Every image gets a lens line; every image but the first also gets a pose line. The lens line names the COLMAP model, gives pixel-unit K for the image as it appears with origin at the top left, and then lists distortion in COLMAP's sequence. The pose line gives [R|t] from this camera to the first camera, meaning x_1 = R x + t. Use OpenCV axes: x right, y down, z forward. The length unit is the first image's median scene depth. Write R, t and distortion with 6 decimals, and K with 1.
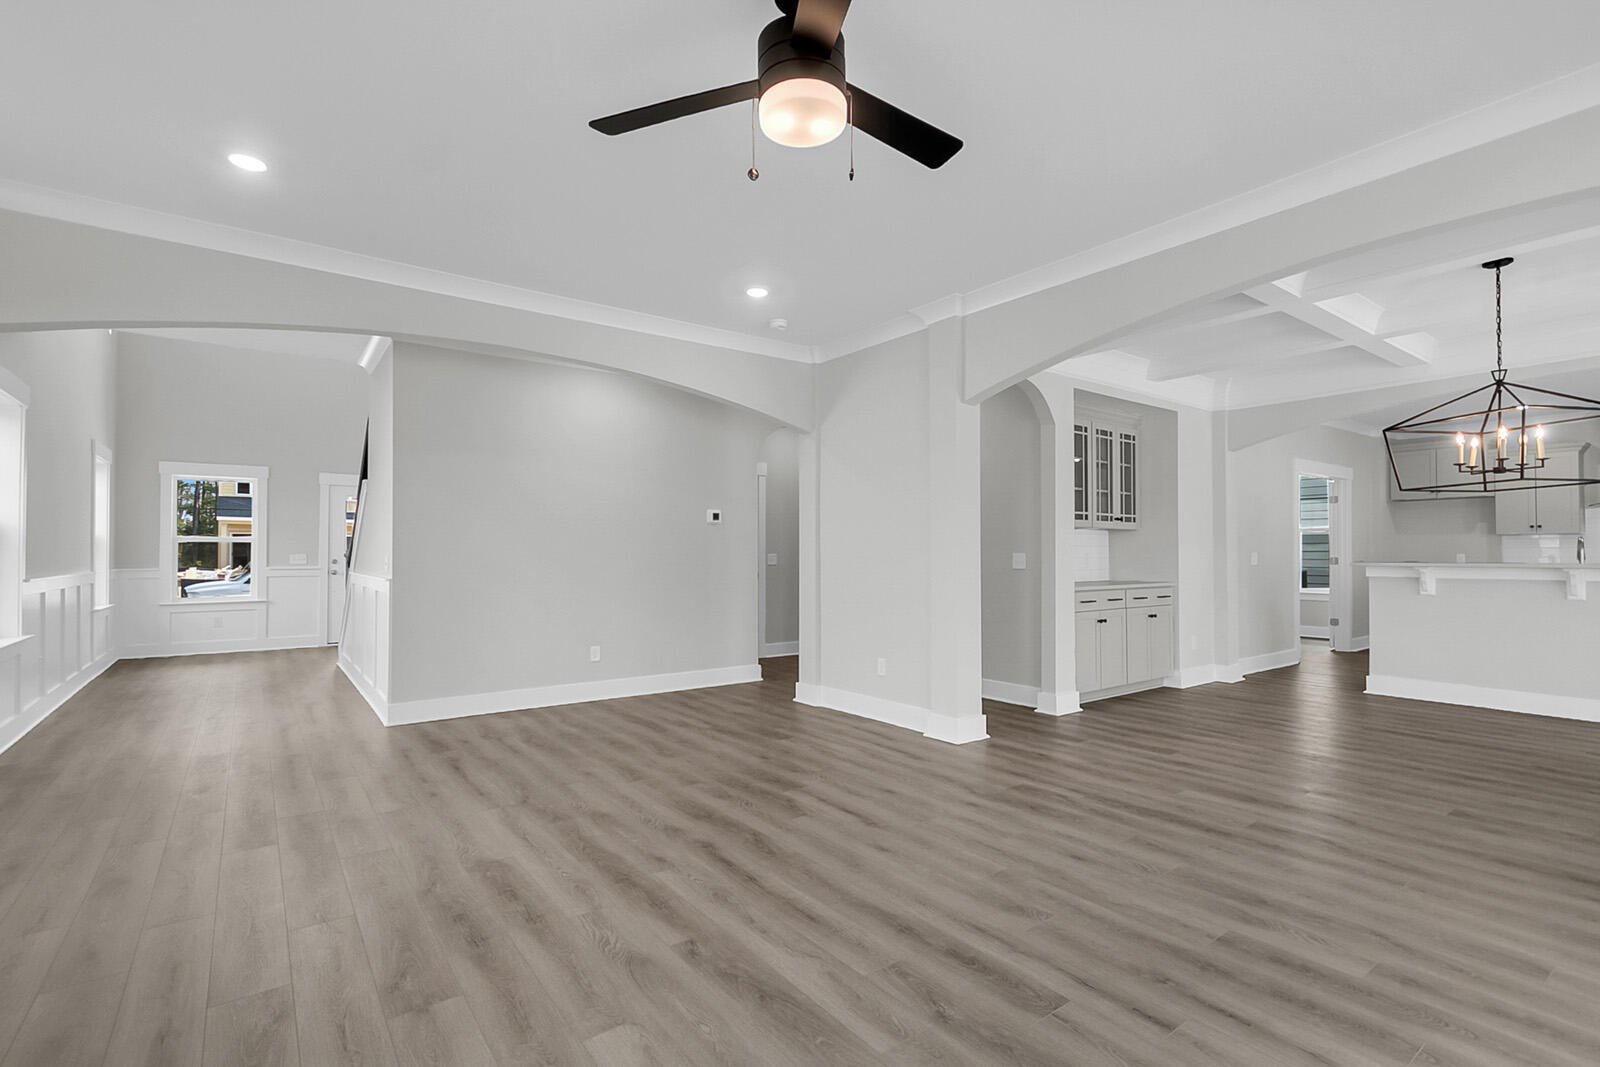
lens RADIAL K [[742.6, 0, 811.5], [0, 742.6, 536.7], [0, 0, 1]] dist [-0.000660, 0.001240]
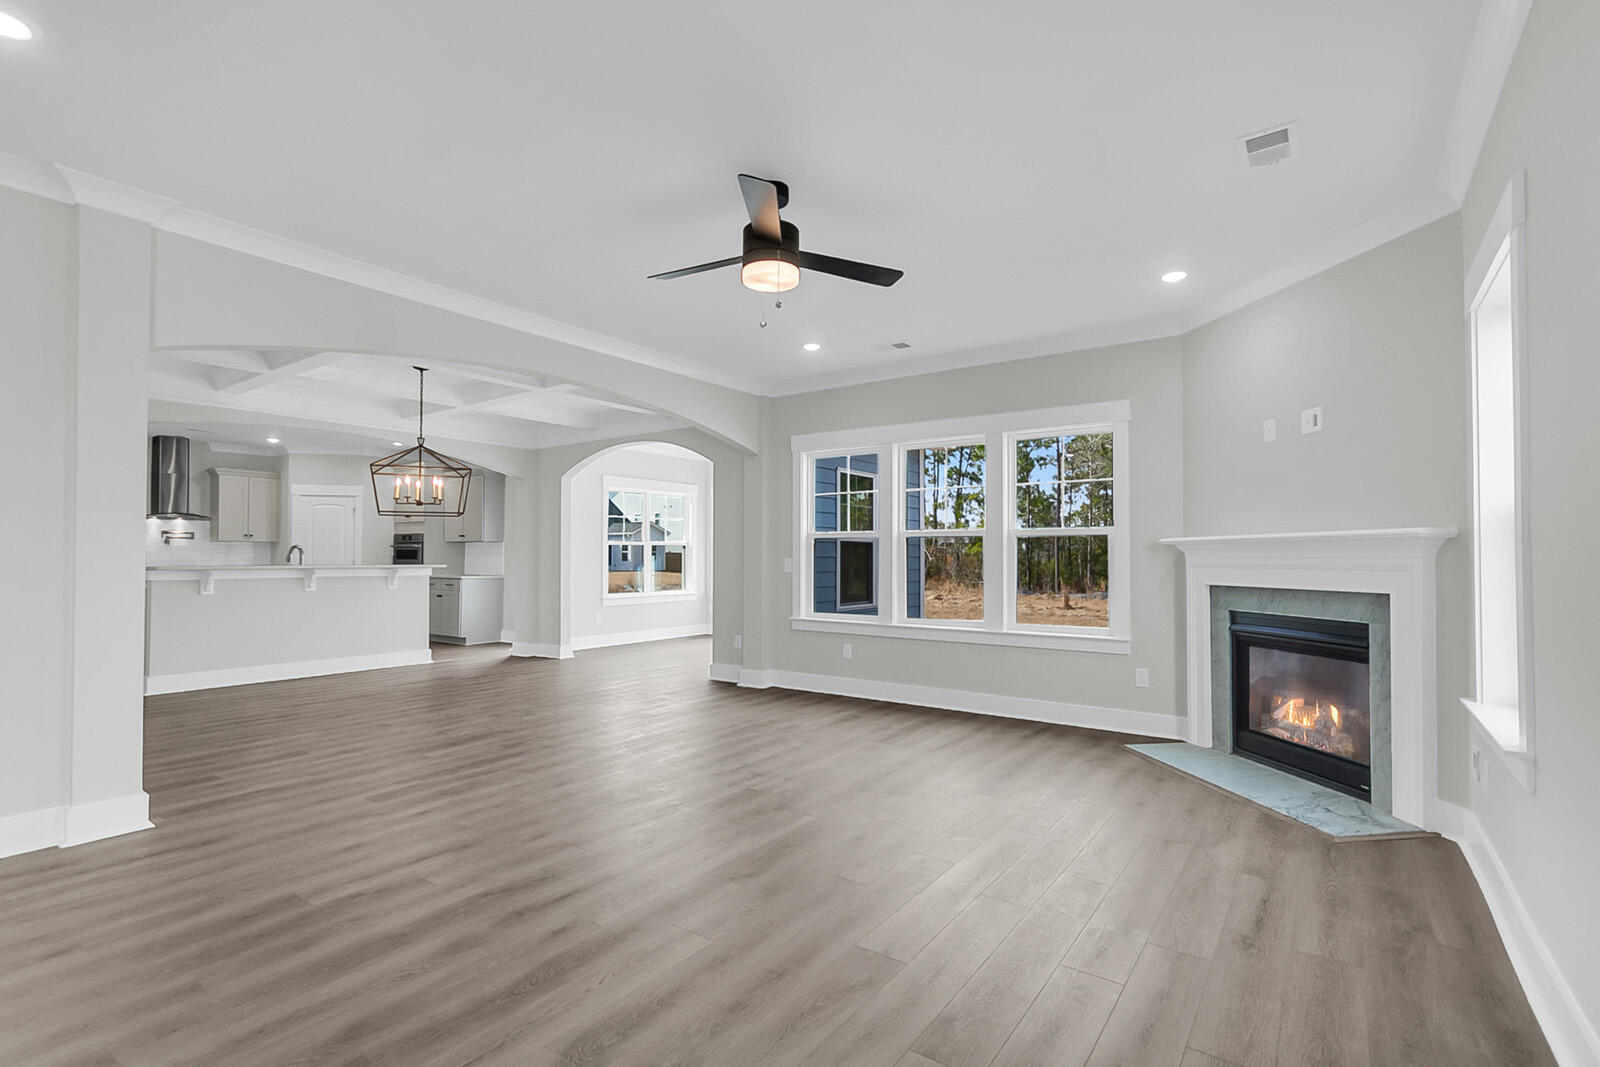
lens RADIAL K [[742.6, 0, 799.7], [0, 742.6, 540.6], [0, 0, 1]] dist [-0.000660, 0.001240]
pose [[-0.289834, 0.022205, 0.956819, -0.764232], [-0.022719, 0.999289, -0.030072, 0.014759], [-0.956807, -0.030454, -0.289123, 0.707690]]
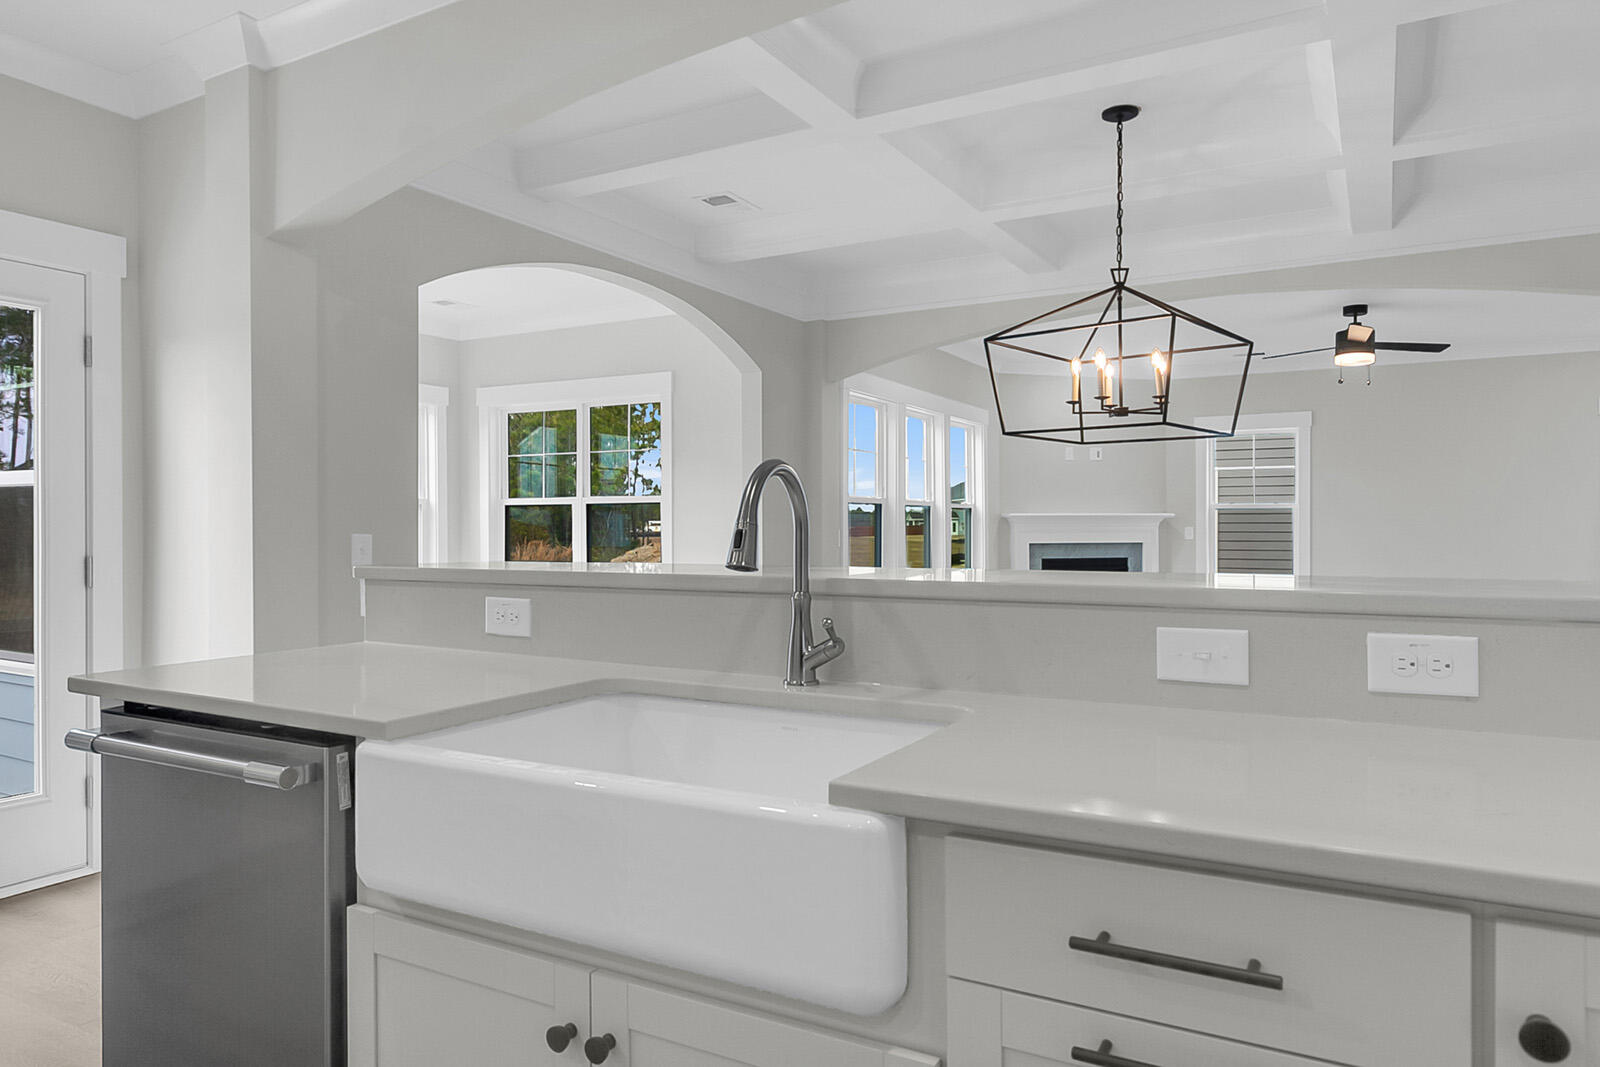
lens RADIAL K [[1009.4, 0, 807.1], [0, 1009.4, 519.8], [0, 0, 1]] dist [0.038797, -0.002020]
pose [[-0.917069, 0.000938, -0.398728, 1.612354], [0.012361, 0.999583, -0.026079, 0.033349], [0.398538, -0.028845, -0.916698, 1.792691]]
